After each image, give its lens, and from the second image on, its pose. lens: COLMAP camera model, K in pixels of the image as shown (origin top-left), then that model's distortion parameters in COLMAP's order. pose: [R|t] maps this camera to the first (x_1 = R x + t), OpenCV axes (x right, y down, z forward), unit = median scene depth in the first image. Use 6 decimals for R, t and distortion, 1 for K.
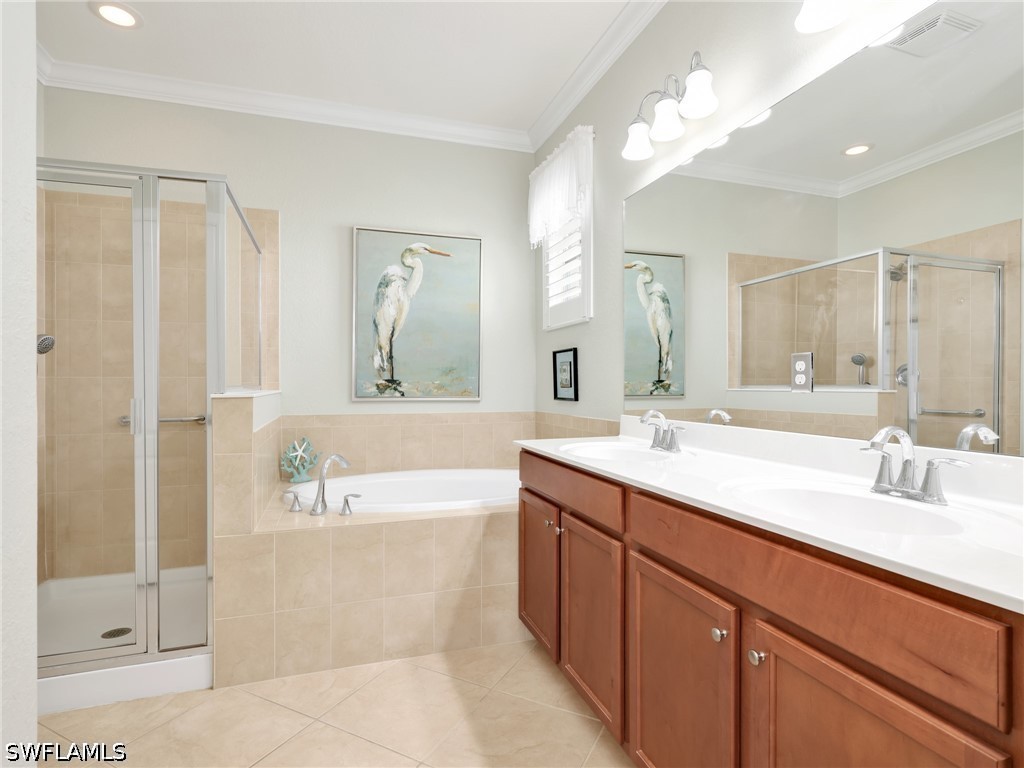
lens RADIAL K [[539.0, 0, 512.0], [0, 539.0, 384.0], [0, 0, 1]] dist [-0.002142, -0.000819]
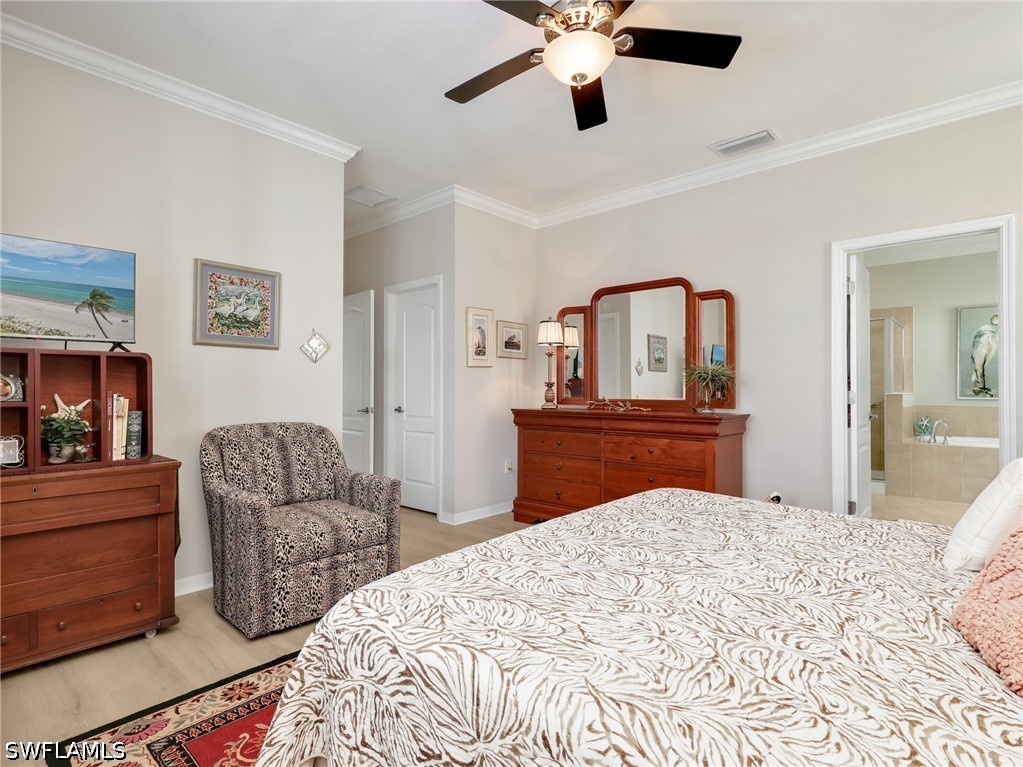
lens RADIAL K [[538.2, 0, 511.5], [0, 538.2, 383.5], [0, 0, 1]] dist [0.001576, 0.000386]
pose [[0.492241, -0.005862, -0.870439, 0.613790], [-0.001176, 0.999972, -0.007399, -0.007166], [0.870458, 0.004665, 0.492221, -1.374186]]
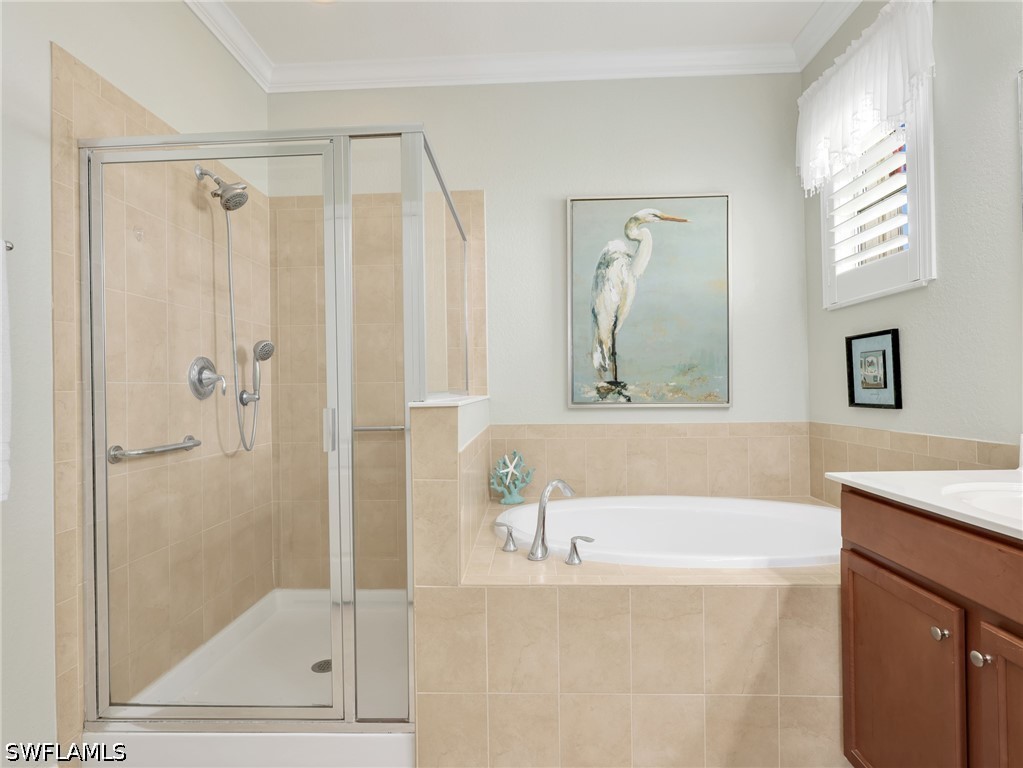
lens RADIAL K [[538.2, 0, 511.5], [0, 538.2, 384.0], [0, 0, 1]] dist [0.001576, 0.000386]
pose [[0.936538, -0.015145, -0.350238, -0.090836], [0.013221, 0.999882, -0.007885, 0.000083], [0.350316, 0.002754, 0.936628, 0.199694]]
